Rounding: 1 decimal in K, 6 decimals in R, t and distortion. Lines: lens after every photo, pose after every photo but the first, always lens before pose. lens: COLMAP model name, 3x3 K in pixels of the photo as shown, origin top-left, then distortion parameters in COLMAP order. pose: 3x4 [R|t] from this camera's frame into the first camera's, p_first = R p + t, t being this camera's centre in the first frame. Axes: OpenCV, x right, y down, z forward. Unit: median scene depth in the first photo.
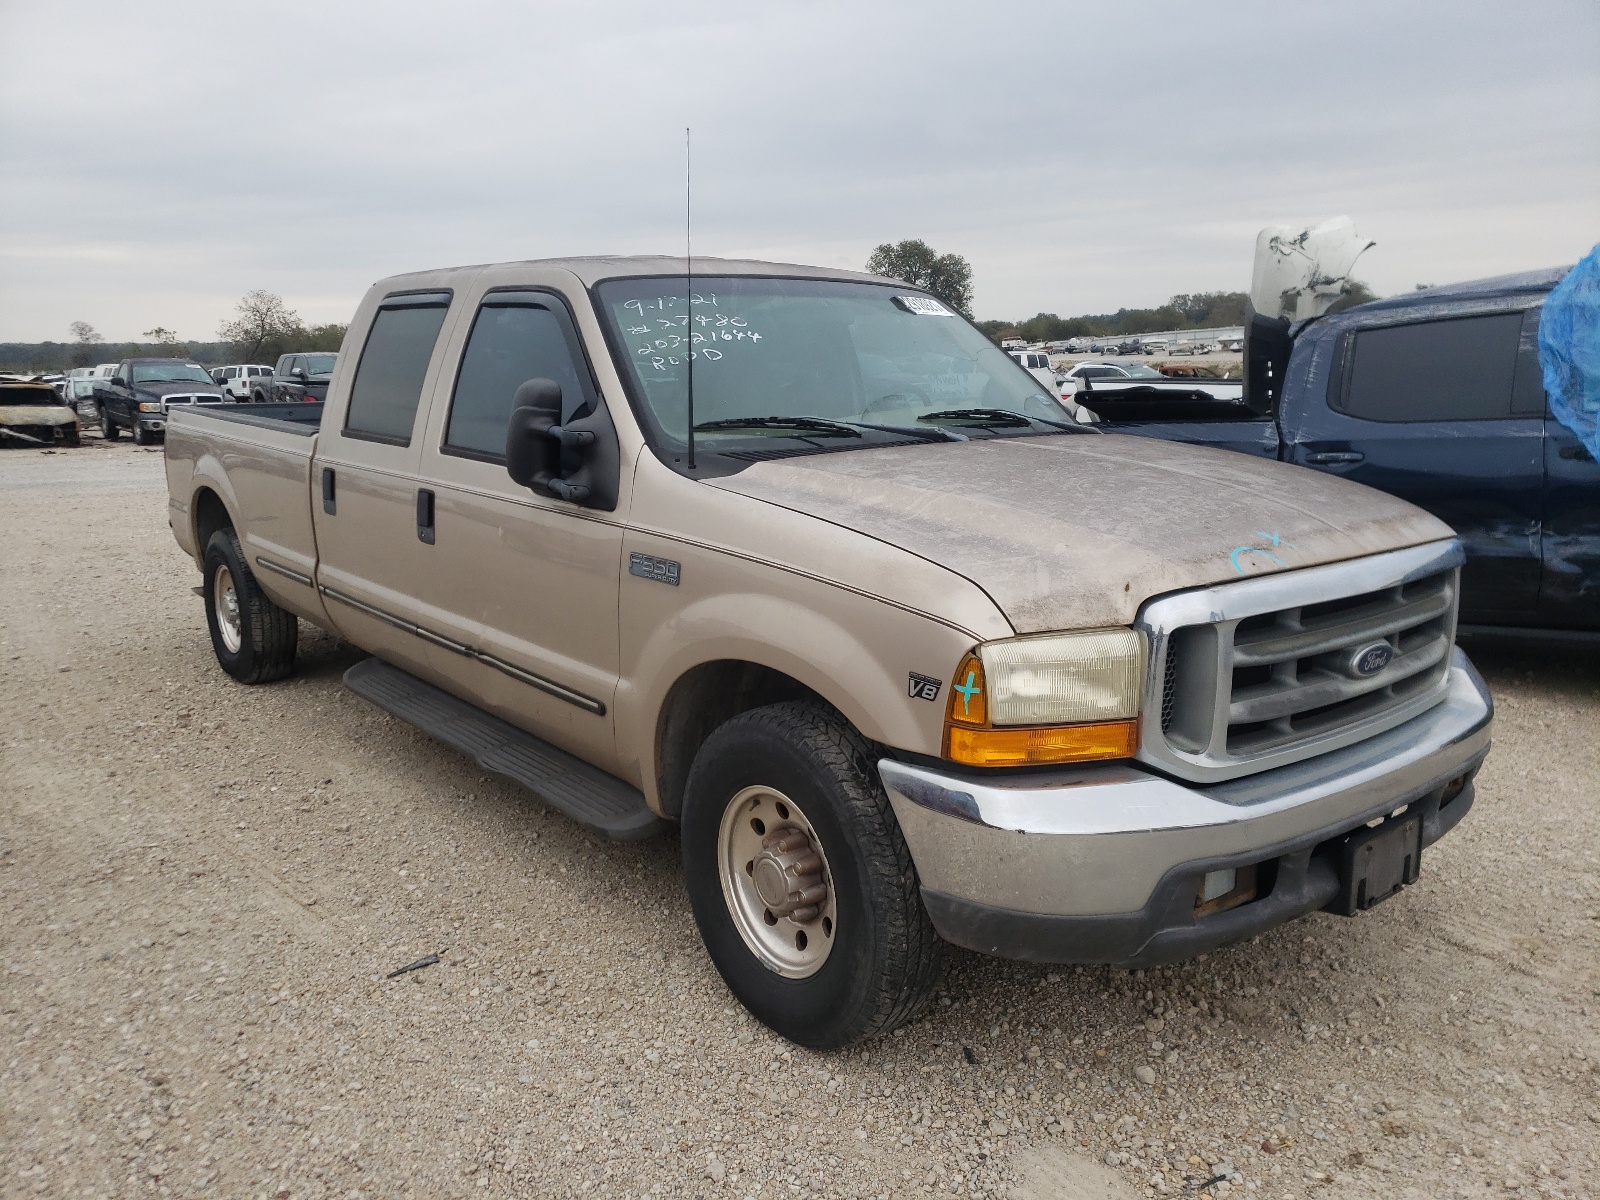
lens RADIAL K [[1254.2, 0, 794.2], [0, 1254.2, 634.3], [0, 0, 1]] dist [0.029547, -0.003669]
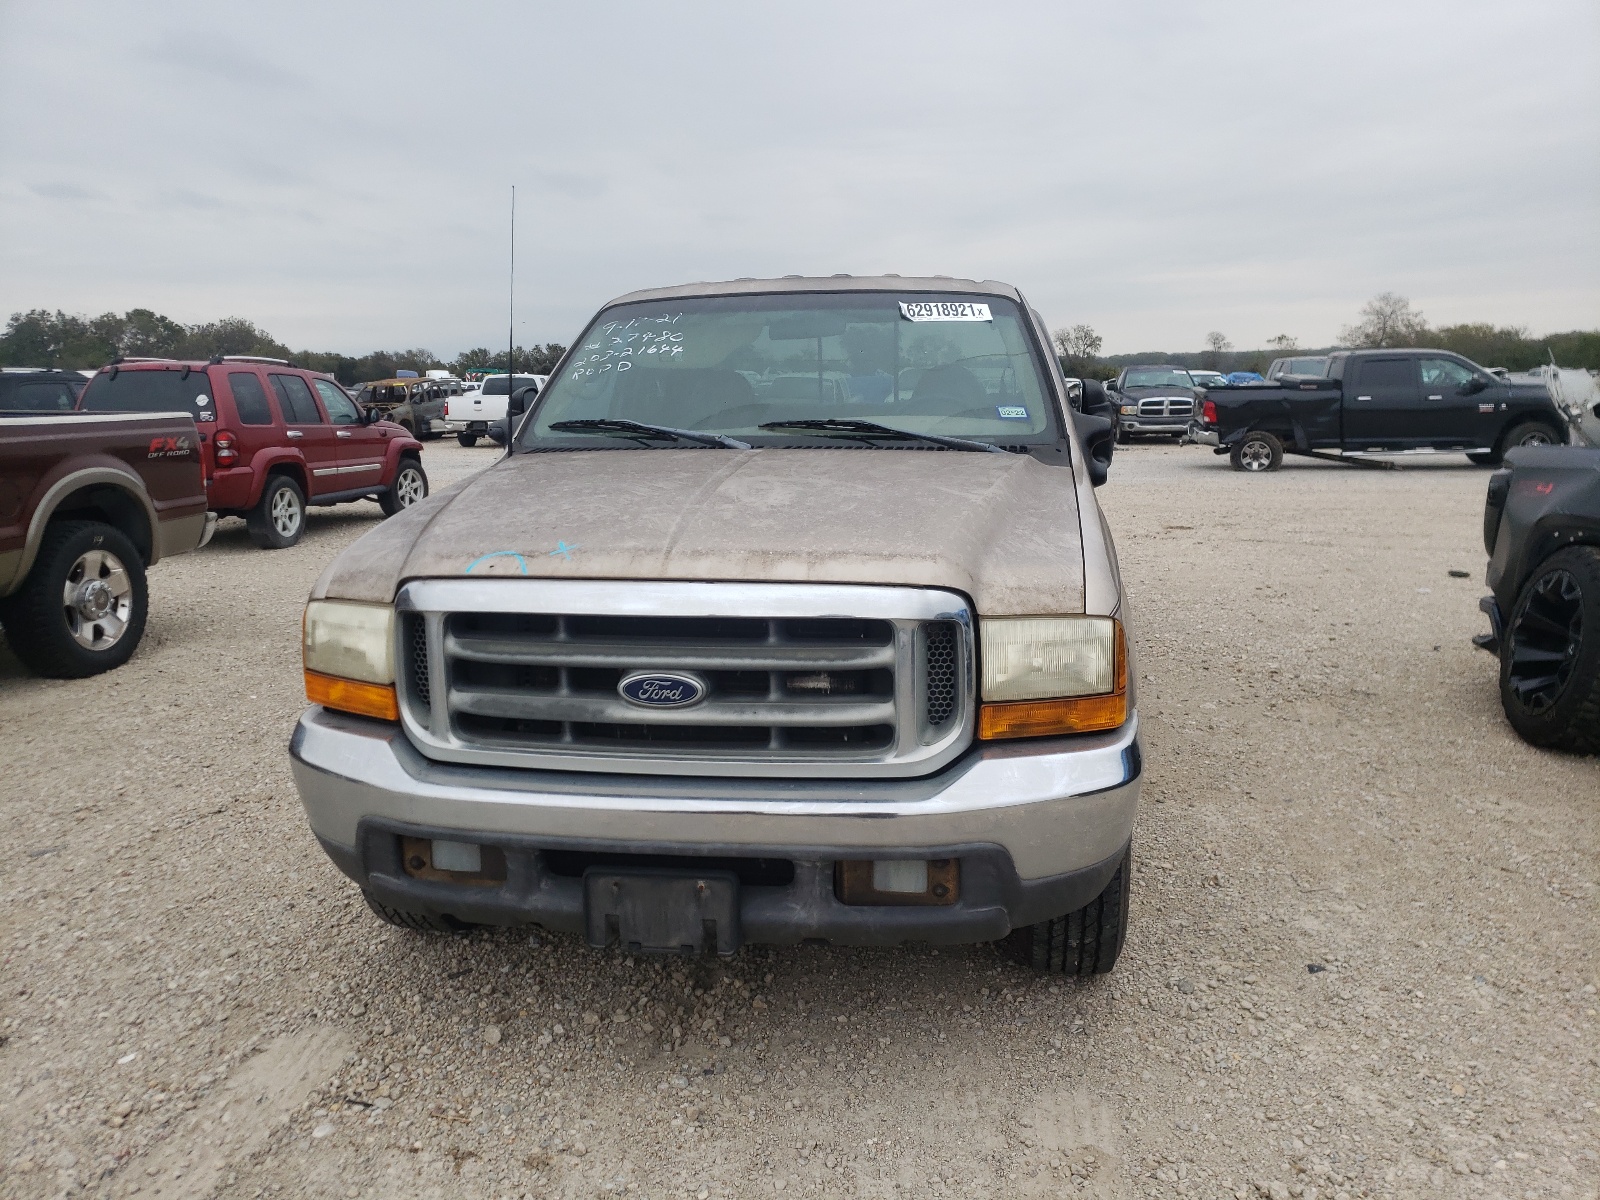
lens RADIAL K [[1254.2, 0, 794.2], [0, 1254.2, 634.3], [0, 0, 1]] dist [0.029547, -0.003669]
pose [[0.657819, 0.148699, -0.738352, 0.862422], [-0.150875, 0.986463, 0.064247, -0.069248], [0.737910, 0.069136, 0.671349, 0.319795]]
